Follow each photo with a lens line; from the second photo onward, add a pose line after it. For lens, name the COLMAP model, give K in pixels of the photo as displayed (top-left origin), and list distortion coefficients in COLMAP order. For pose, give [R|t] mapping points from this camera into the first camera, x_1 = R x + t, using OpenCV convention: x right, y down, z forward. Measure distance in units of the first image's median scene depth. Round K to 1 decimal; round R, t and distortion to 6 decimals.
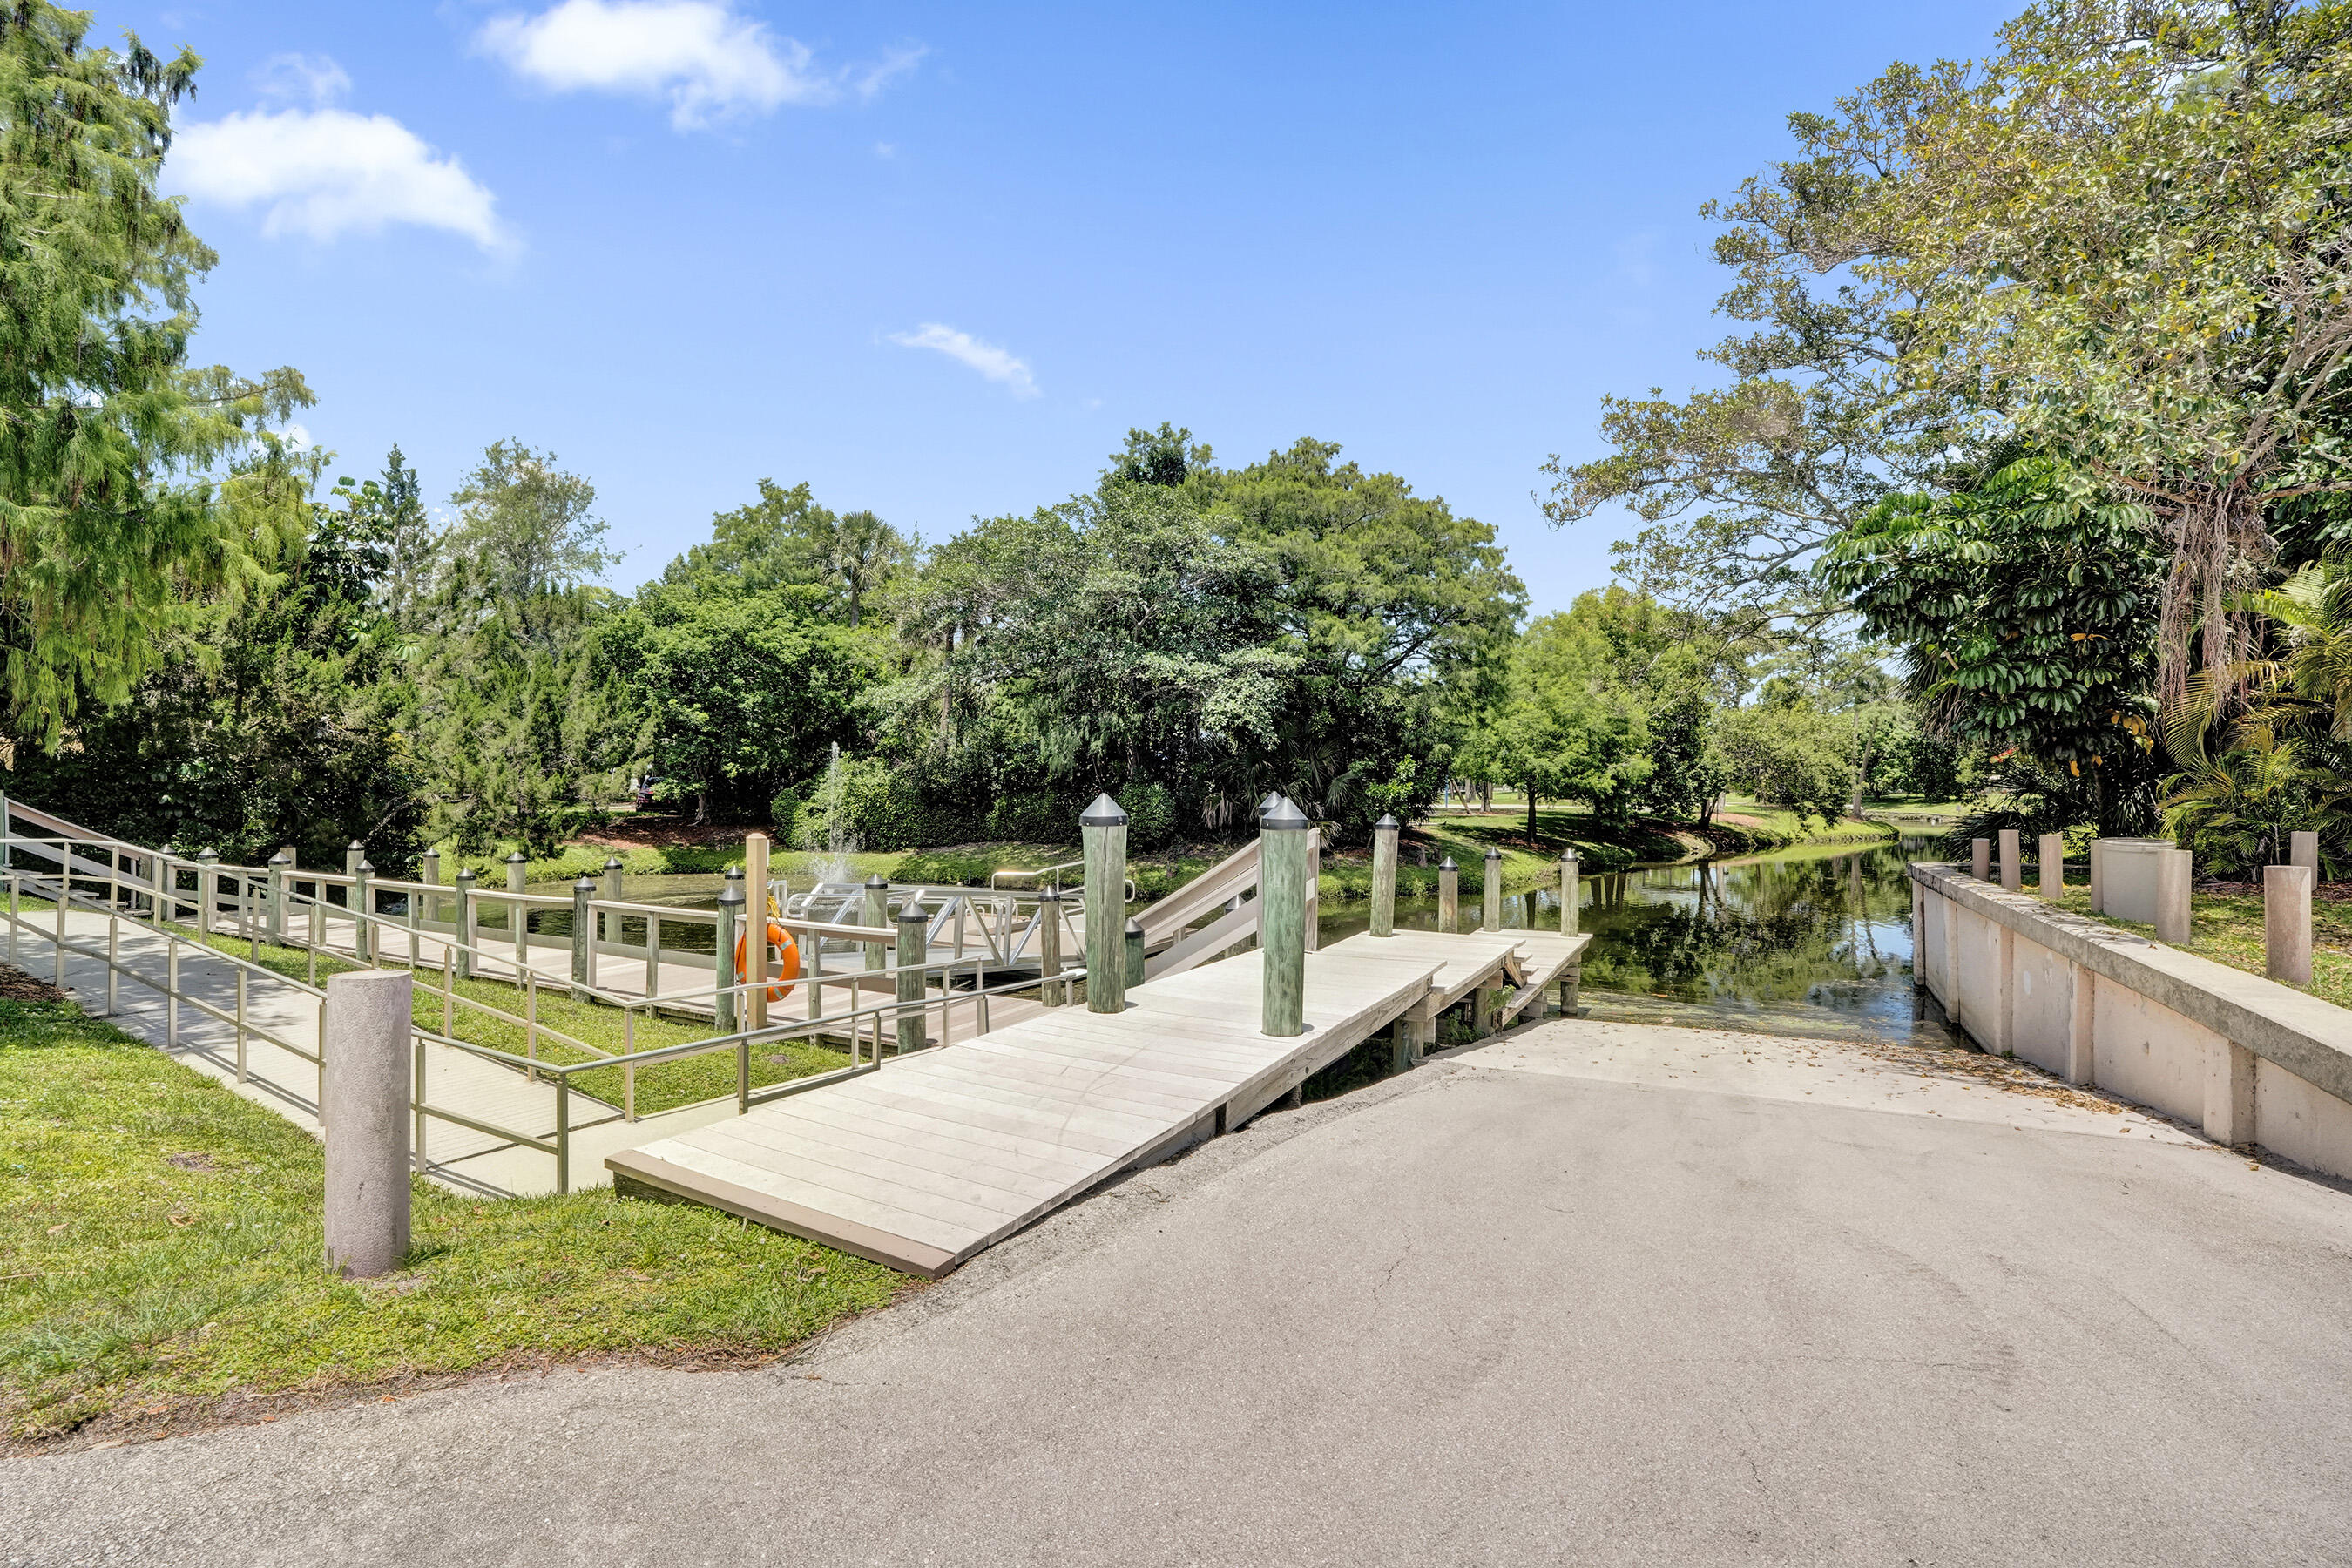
lens RADIAL K [[1105.8, 0, 1165.2], [0, 1105.8, 797.5], [0, 0, 1]] dist [-0.044528, 0.014637]
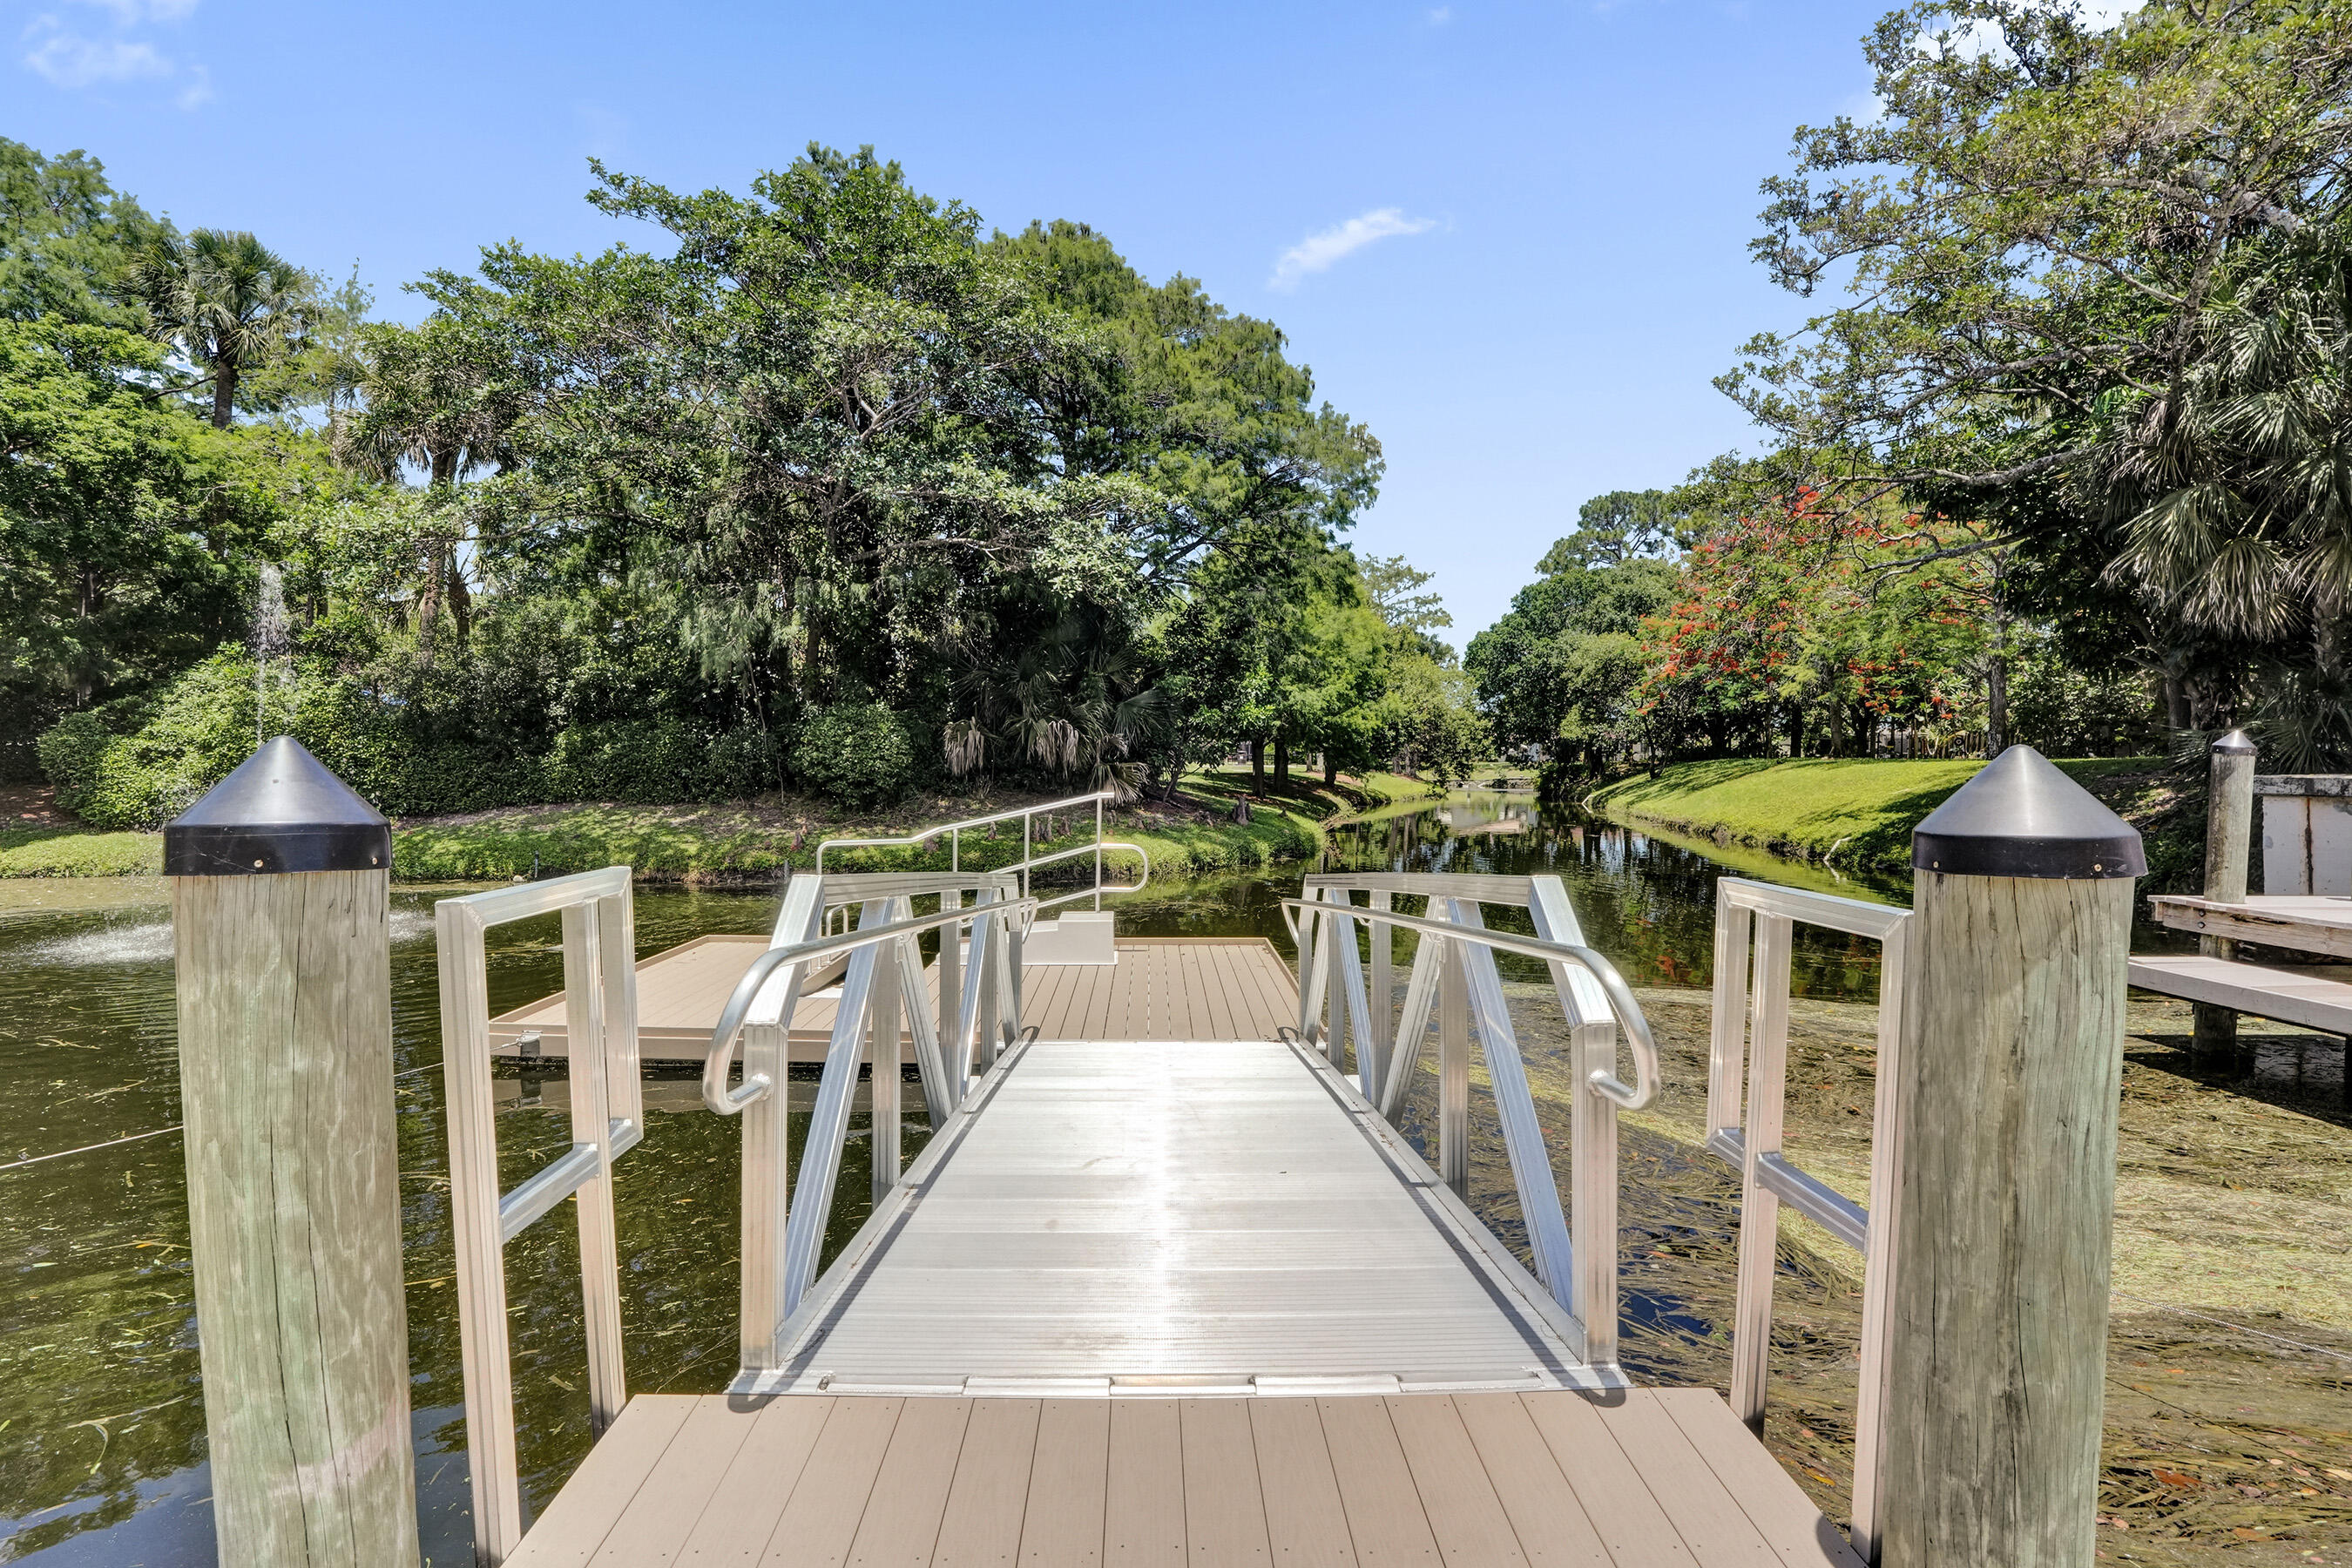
lens RADIAL K [[1105.8, 0, 1156.0], [0, 1105.8, 808.6], [0, 0, 1]] dist [-0.044528, 0.014637]
pose [[0.881921, -0.018480, 0.471035, -0.160801], [0.004604, 0.999521, 0.030594, 0.028728], [-0.471374, -0.024813, 0.881584, 0.369911]]
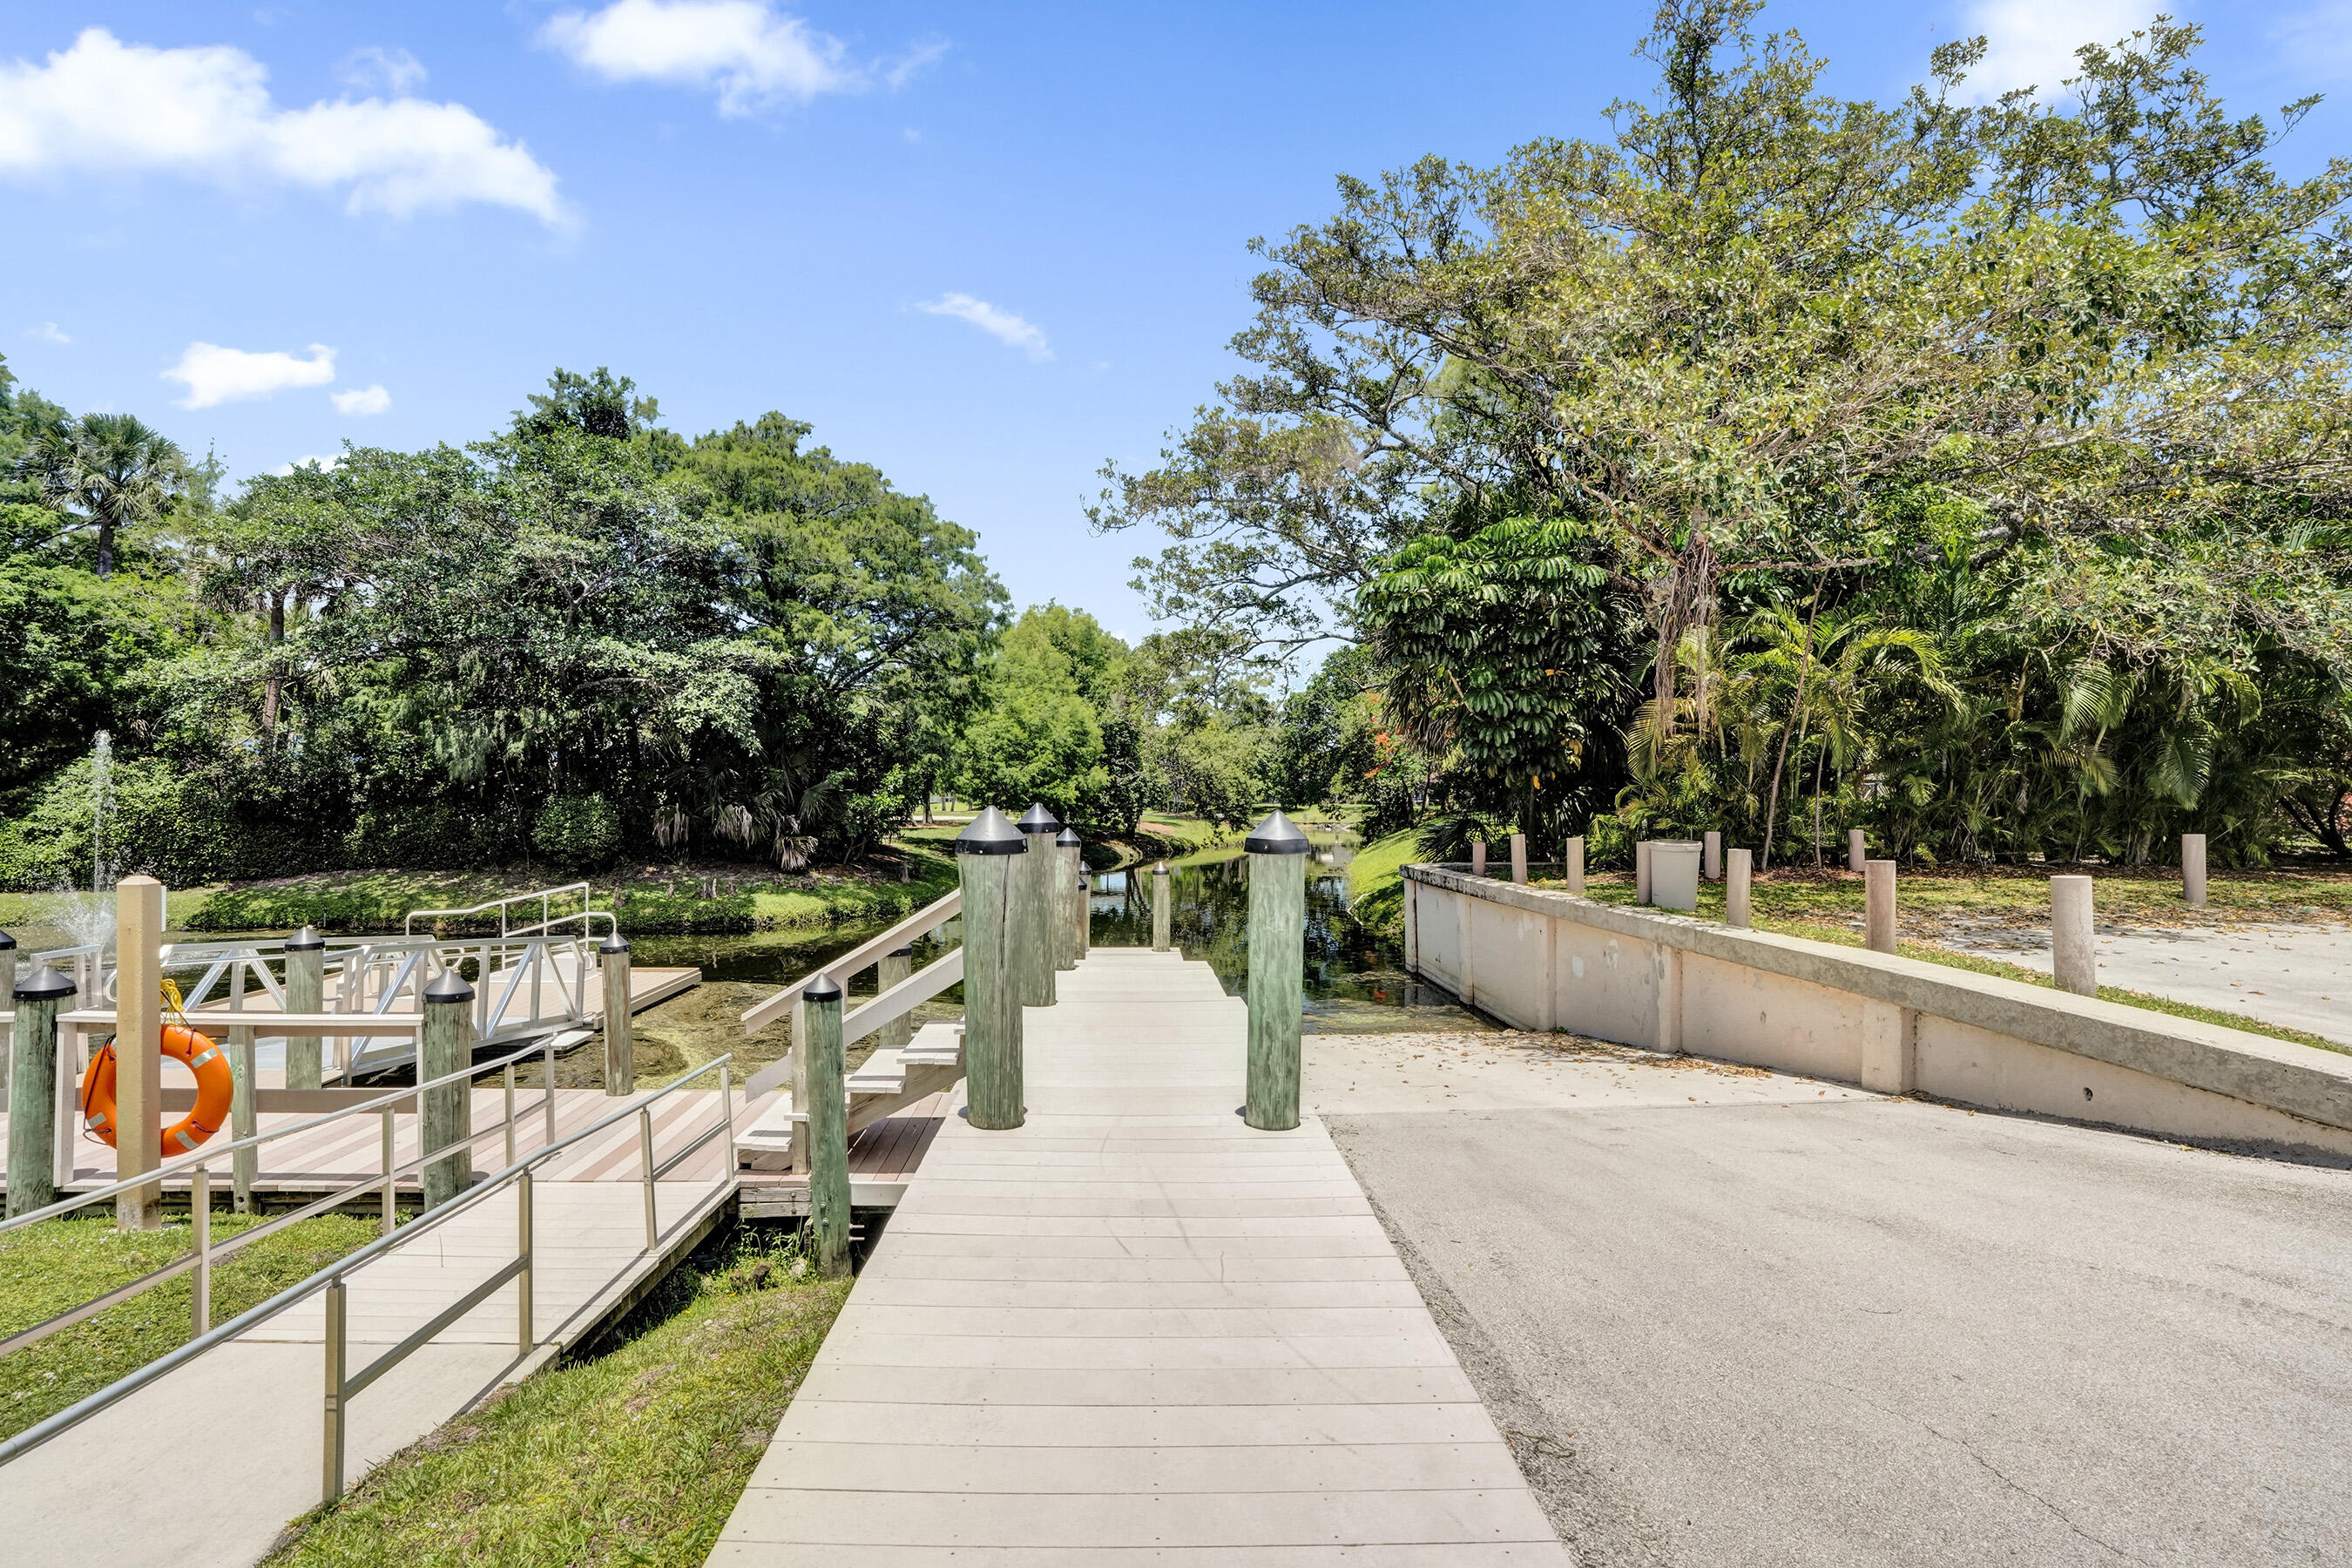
lens RADIAL K [[1105.8, 0, 1165.8], [0, 1105.8, 813.3], [0, 0, 1]] dist [-0.044528, 0.014637]
pose [[0.861484, -0.007542, 0.507728, -0.055999], [0.005558, 0.999970, 0.005423, -0.000324], [-0.507754, -0.001850, 0.861500, 0.065024]]
